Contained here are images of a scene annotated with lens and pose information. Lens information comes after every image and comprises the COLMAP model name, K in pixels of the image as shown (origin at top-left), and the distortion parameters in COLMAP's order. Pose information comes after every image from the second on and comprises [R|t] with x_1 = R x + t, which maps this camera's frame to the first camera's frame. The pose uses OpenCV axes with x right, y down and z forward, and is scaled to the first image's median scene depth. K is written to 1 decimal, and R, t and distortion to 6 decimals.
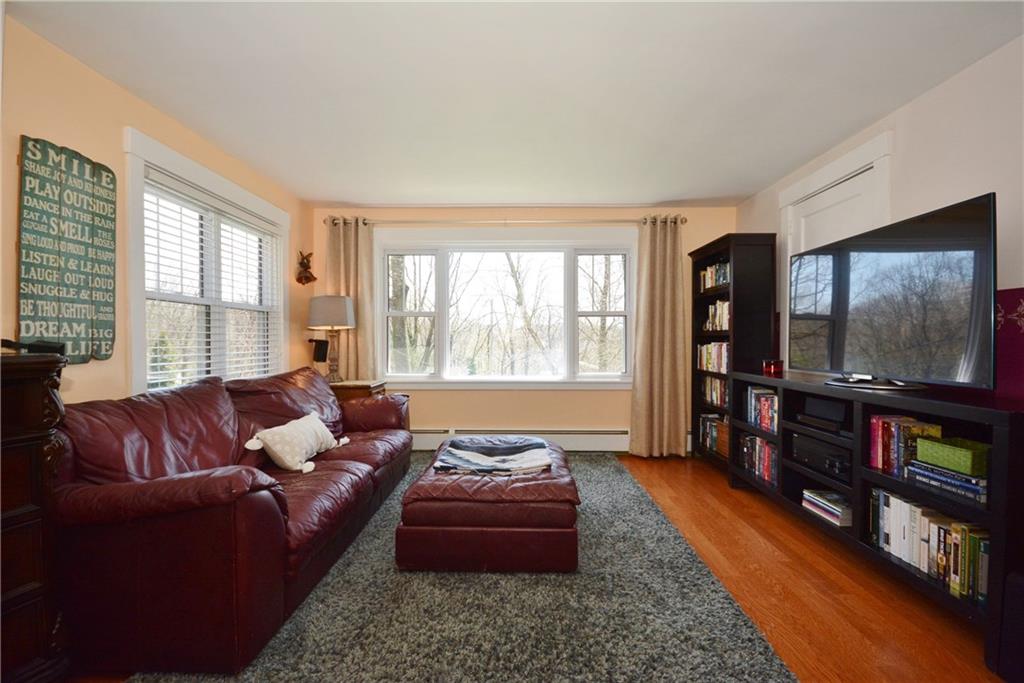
lens RADIAL K [[451.1, 0, 514.6], [0, 451.1, 340.9], [0, 0, 1]] dist [0.008827, -0.012675]
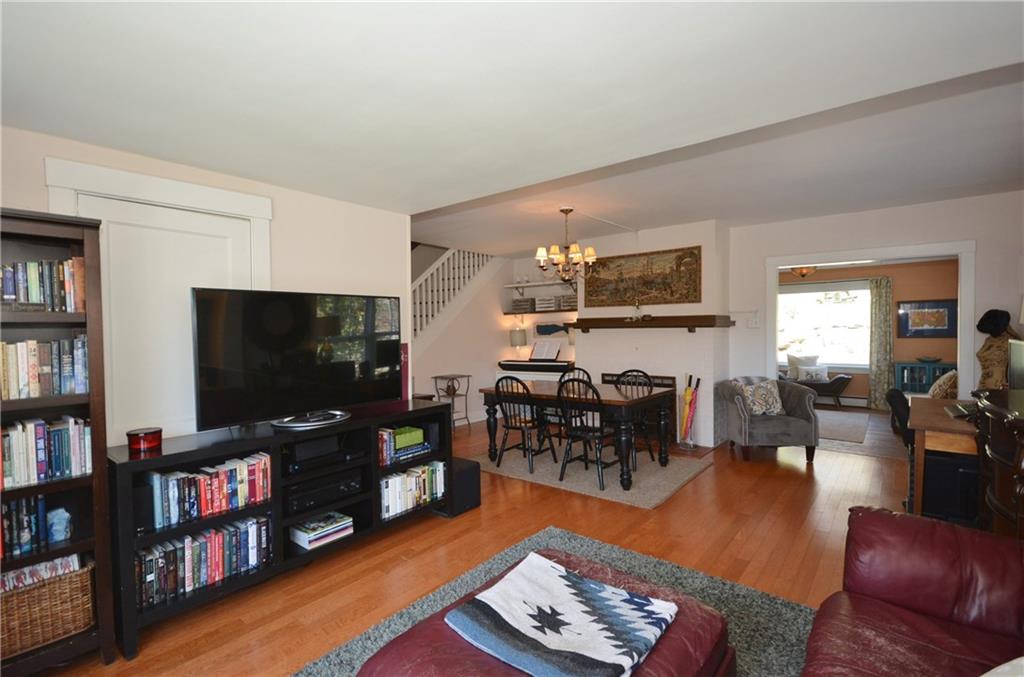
lens RADIAL K [[470.1, 0, 512.0], [0, 470.1, 338.5], [0, 0, 1]] dist [0.000536, 0.000014]
pose [[-0.782159, -0.004085, 0.623066, -0.466990], [0.016055, 0.999514, 0.026707, -0.163910], [-0.622872, 0.030893, -0.781713, 1.907544]]
